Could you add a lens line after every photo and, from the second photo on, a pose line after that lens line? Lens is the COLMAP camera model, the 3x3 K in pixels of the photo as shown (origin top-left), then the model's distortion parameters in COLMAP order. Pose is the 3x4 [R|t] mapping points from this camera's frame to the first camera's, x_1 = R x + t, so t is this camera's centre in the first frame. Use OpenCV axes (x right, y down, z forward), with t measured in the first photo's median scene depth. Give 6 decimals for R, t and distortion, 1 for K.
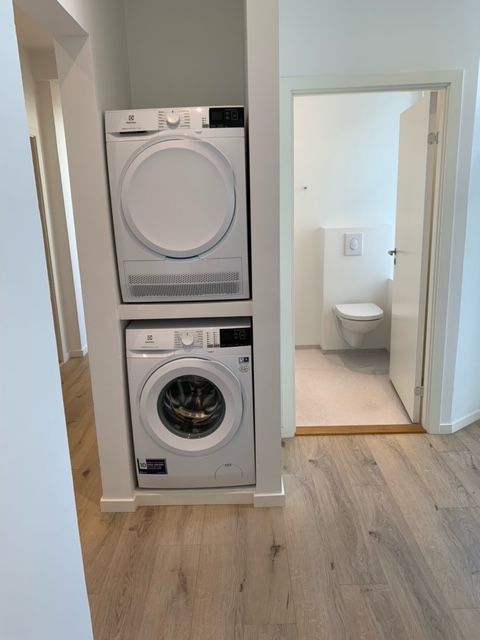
lens RADIAL K [[487.2, 0, 240.0], [0, 487.2, 320.0], [0, 0, 1]] dist [0.002271, -0.001168]
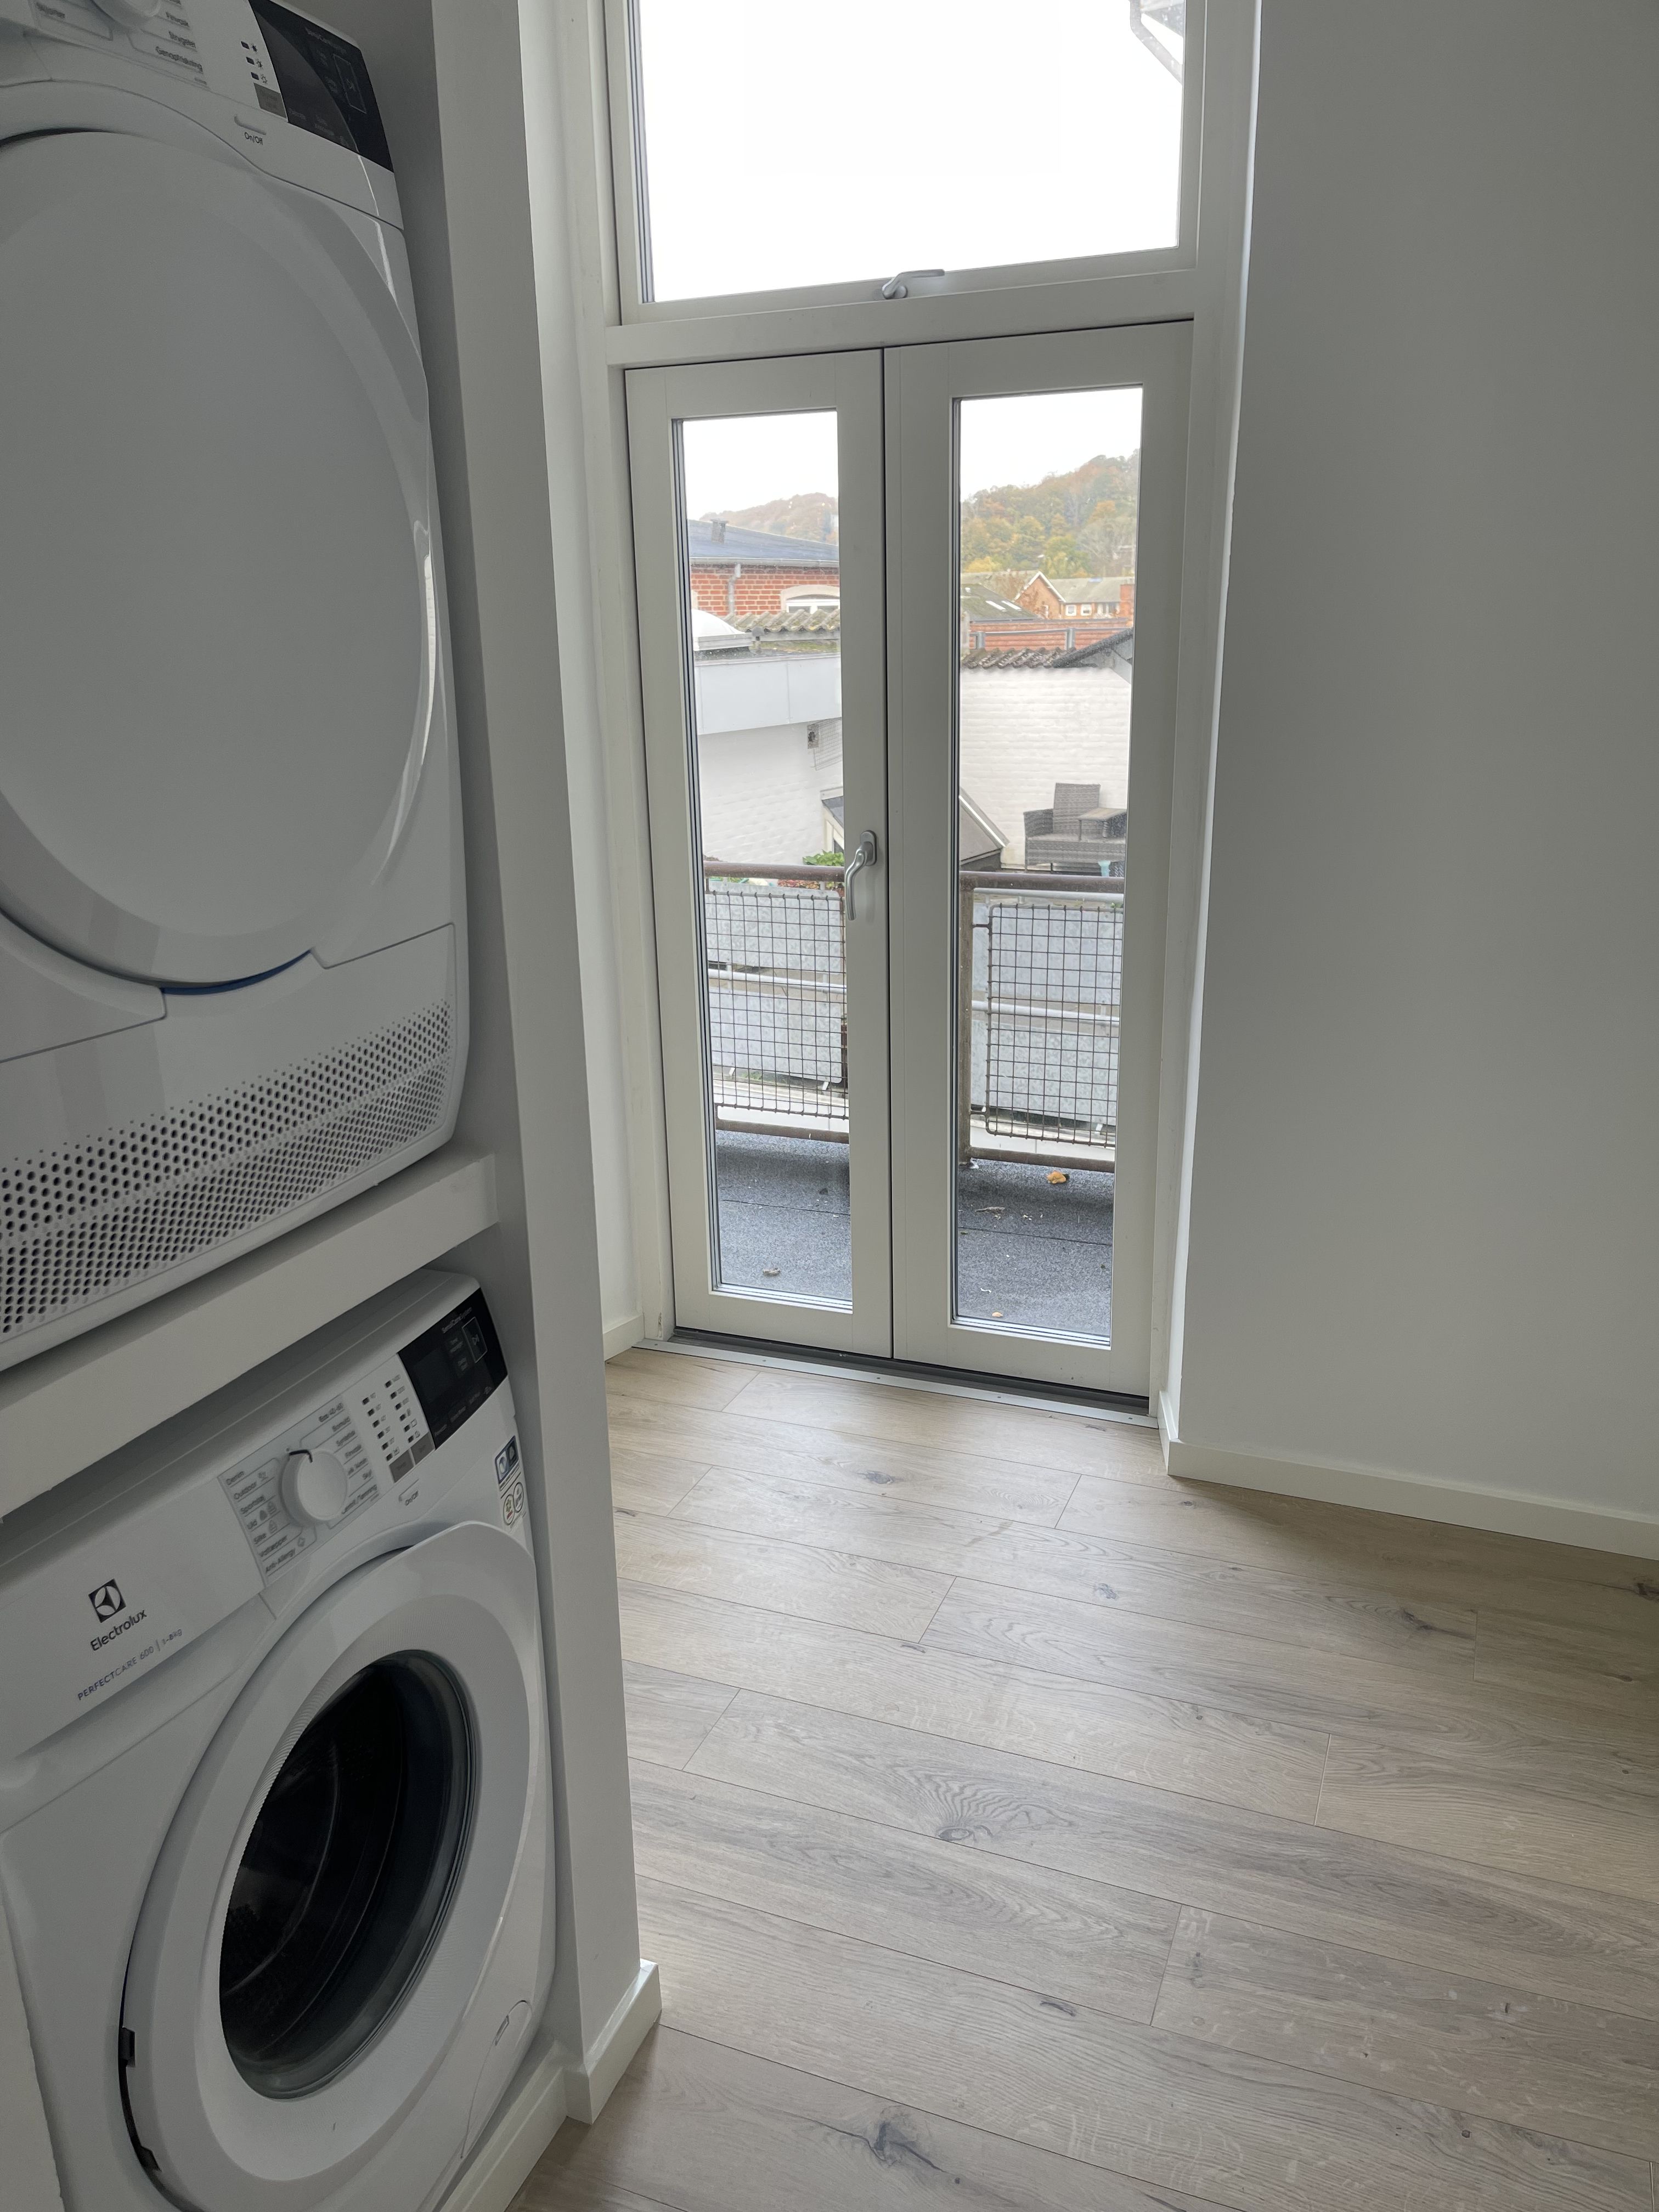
lens RADIAL K [[1620.5, 0, 829.5], [0, 1620.5, 1106.0], [0, 0, 1]] dist [-0.008128, -0.006686]
pose [[0.364967, -0.231631, 0.901746, -0.489355], [0.221085, 0.962414, 0.157734, -0.123694], [-0.904389, 0.141795, 0.402460, 0.624213]]
